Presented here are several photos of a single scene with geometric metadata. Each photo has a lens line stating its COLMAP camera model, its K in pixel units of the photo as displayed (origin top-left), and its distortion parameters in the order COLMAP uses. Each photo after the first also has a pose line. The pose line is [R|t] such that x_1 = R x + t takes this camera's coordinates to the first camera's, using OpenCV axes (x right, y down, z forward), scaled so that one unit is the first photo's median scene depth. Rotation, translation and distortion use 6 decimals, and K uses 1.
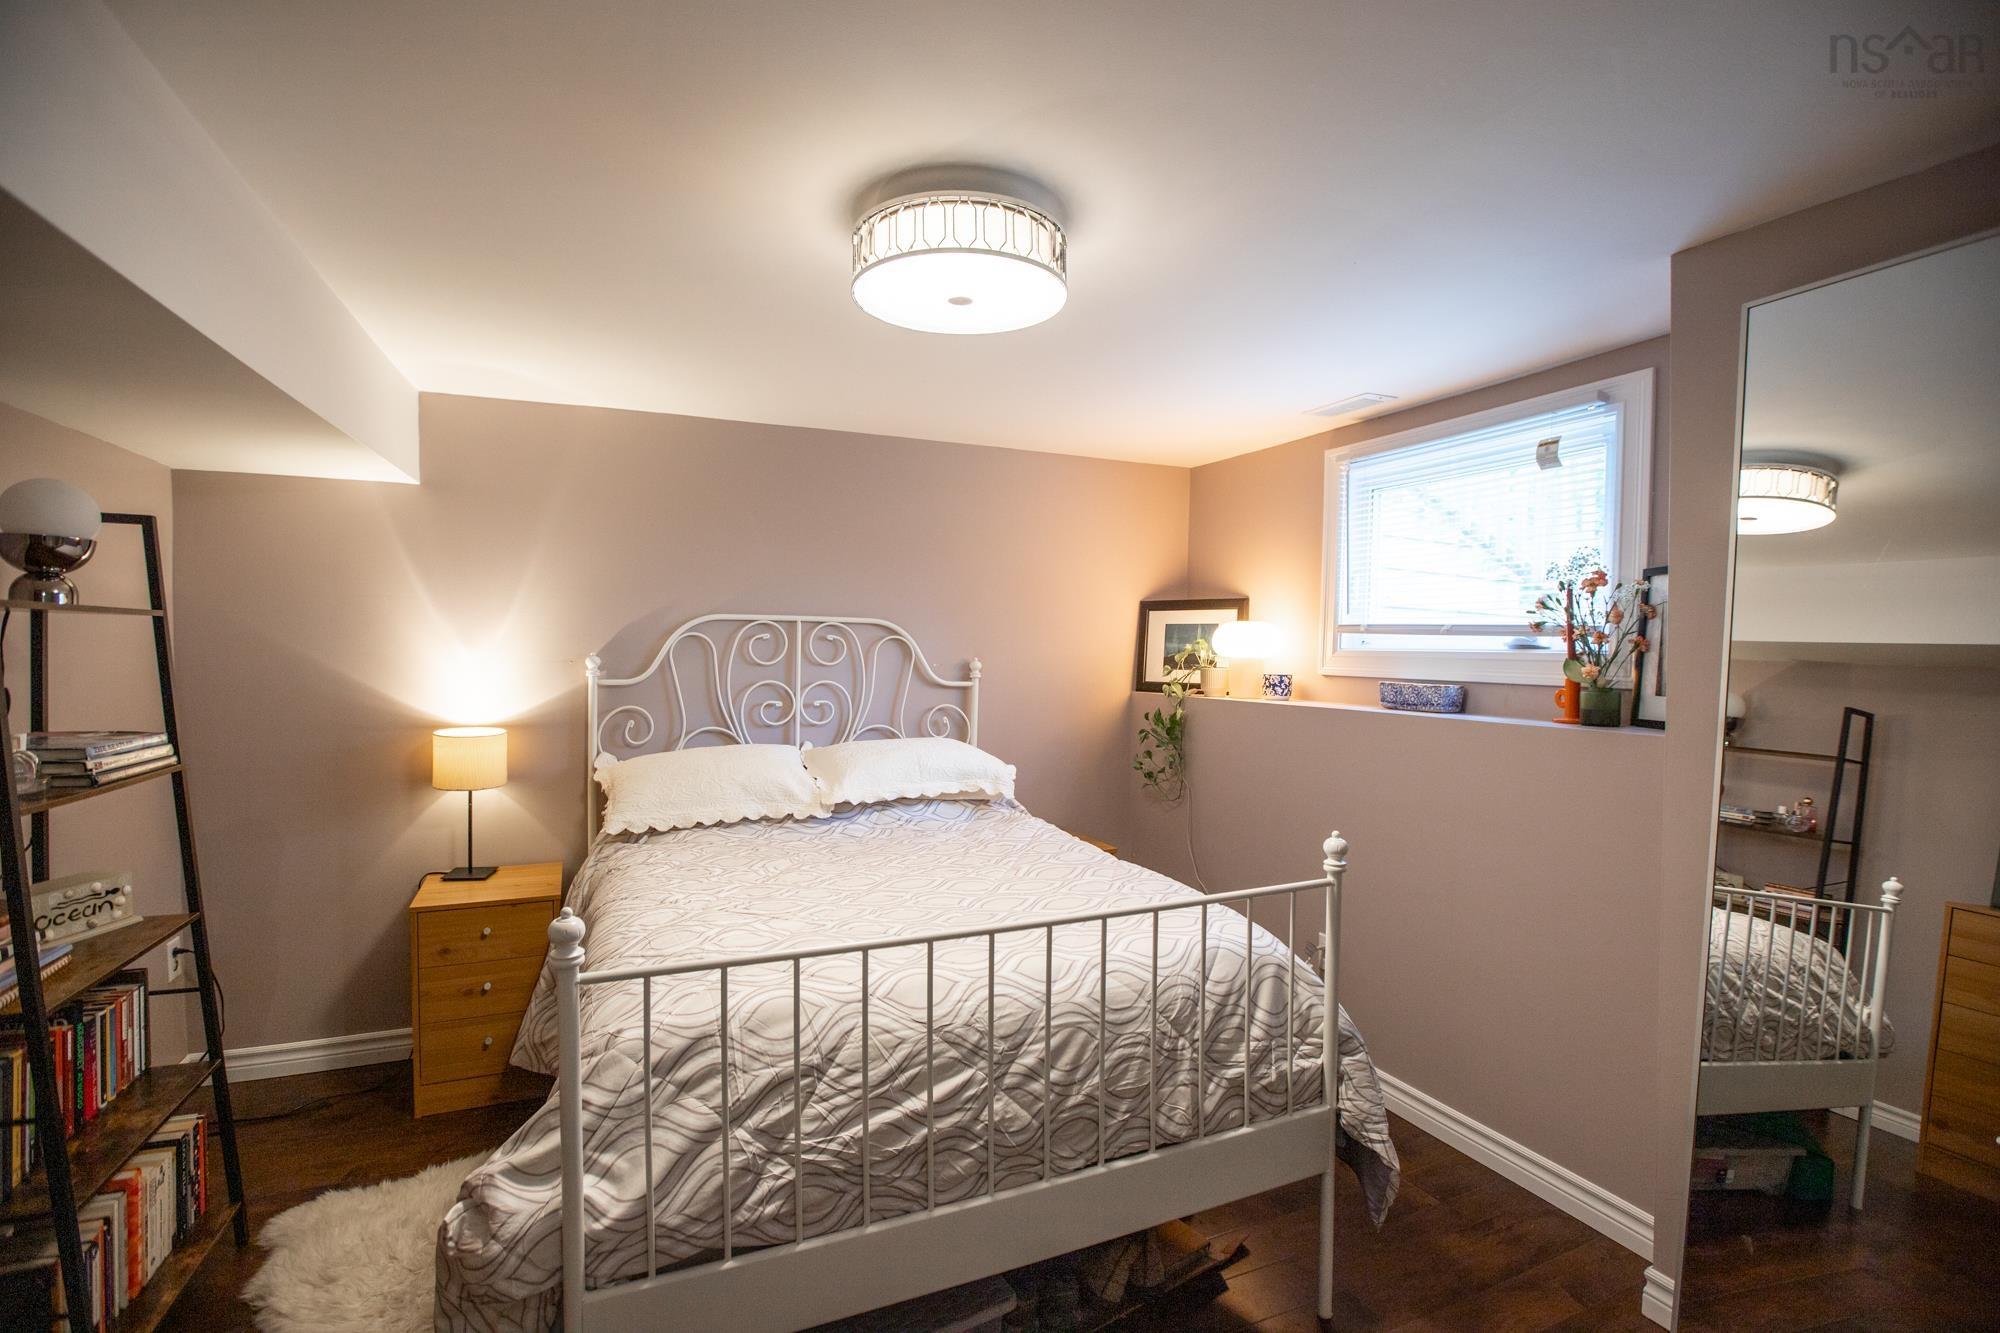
lens RADIAL K [[934.1, 0, 1010.7], [0, 934.1, 667.6], [0, 0, 1]] dist [-0.058912, 0.025657]
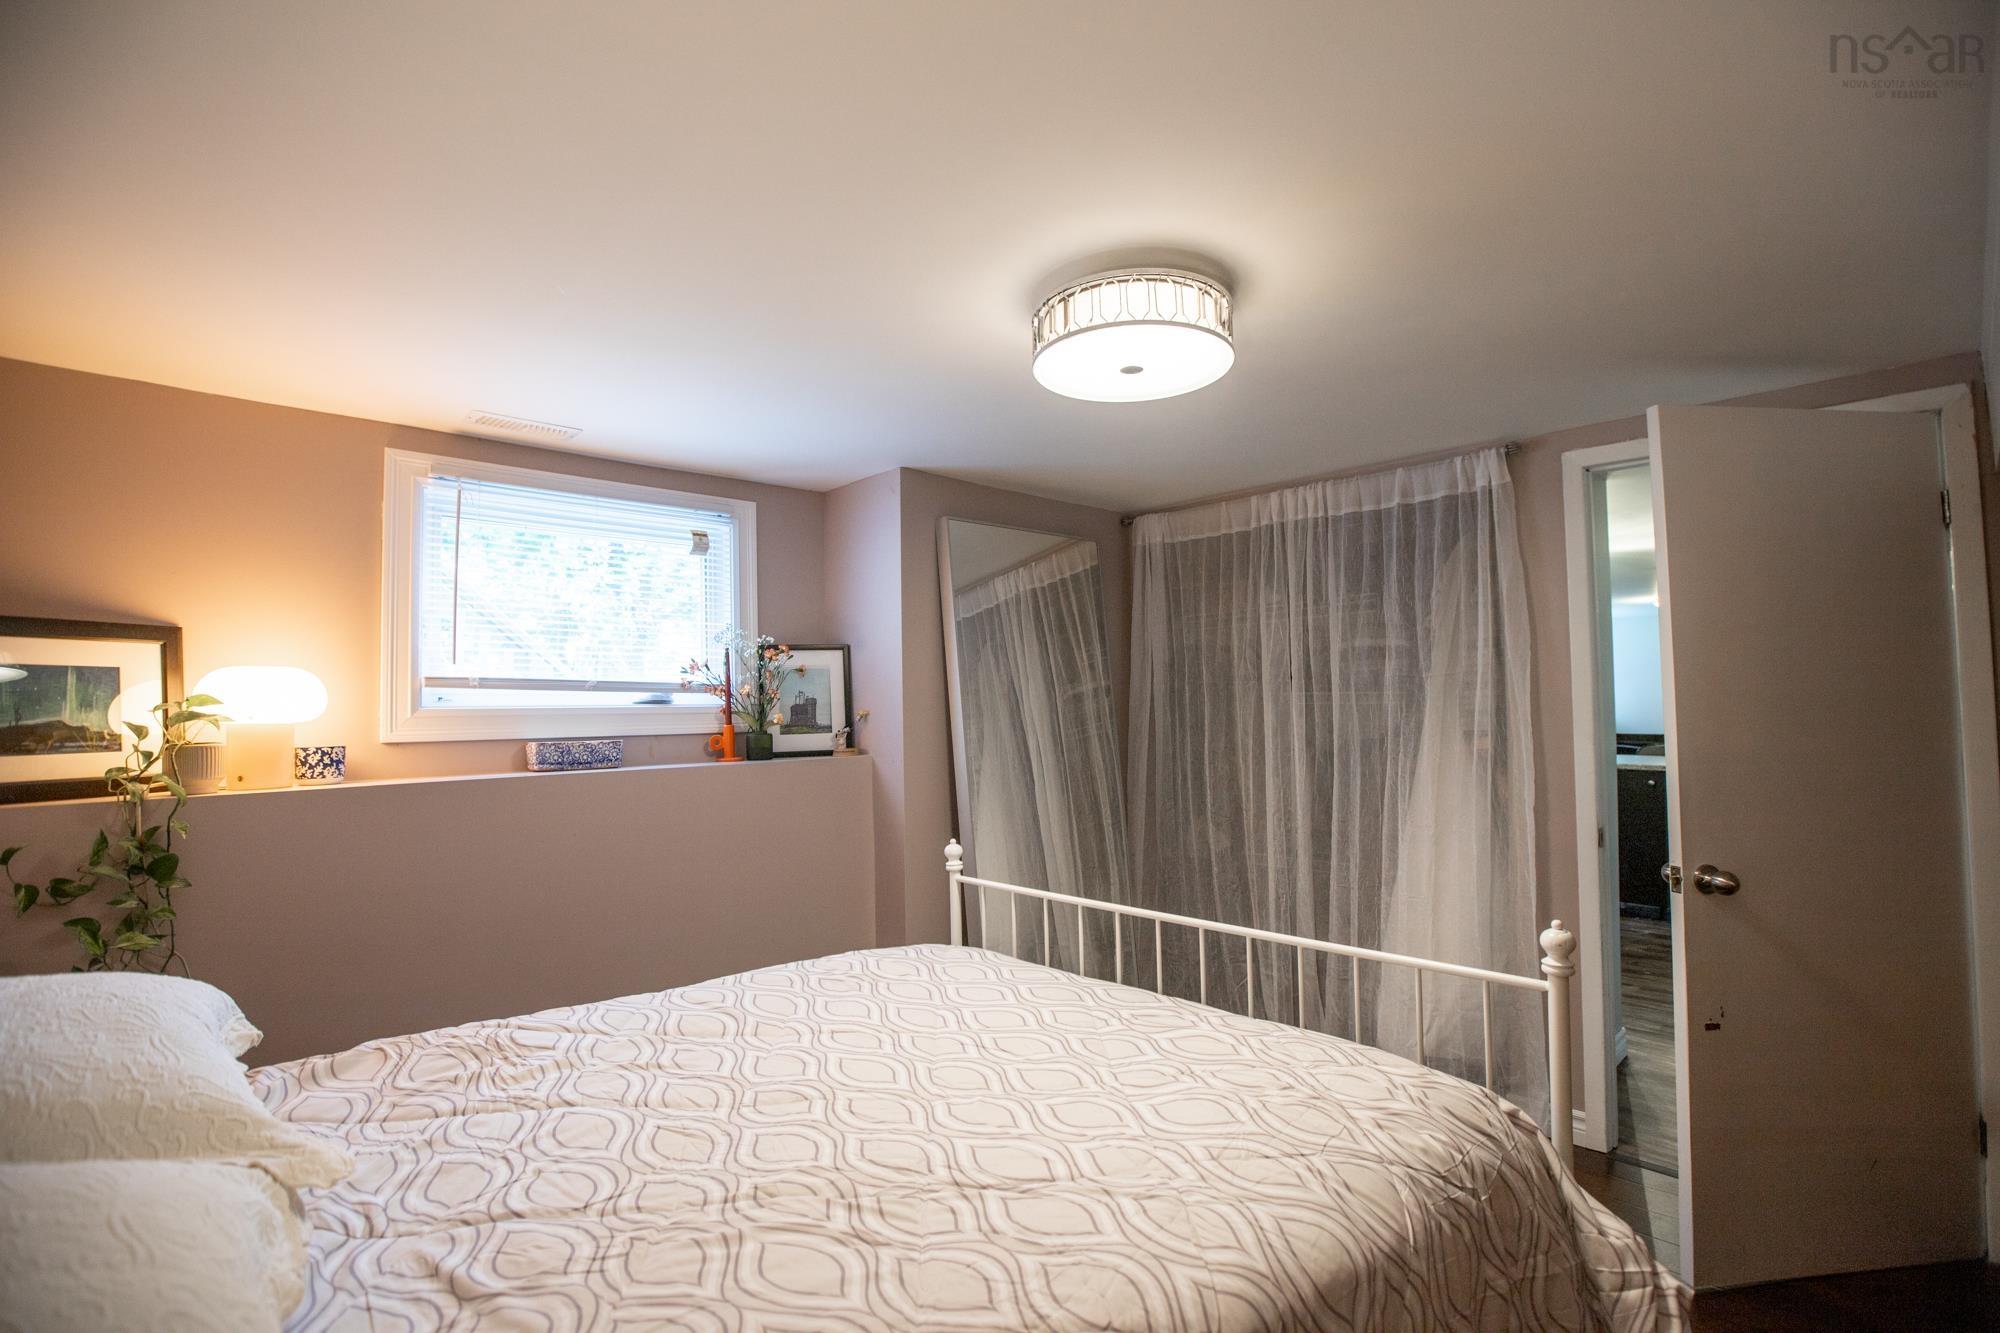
lens RADIAL K [[934.1, 0, 1010.7], [0, 934.1, 667.6], [0, 0, 1]] dist [-0.058912, 0.025657]
pose [[-0.326897, 0.042274, 0.944114, -0.613651], [0.043015, 0.998629, -0.029821, -0.011231], [-0.944081, 0.030862, -0.328267, 0.886517]]
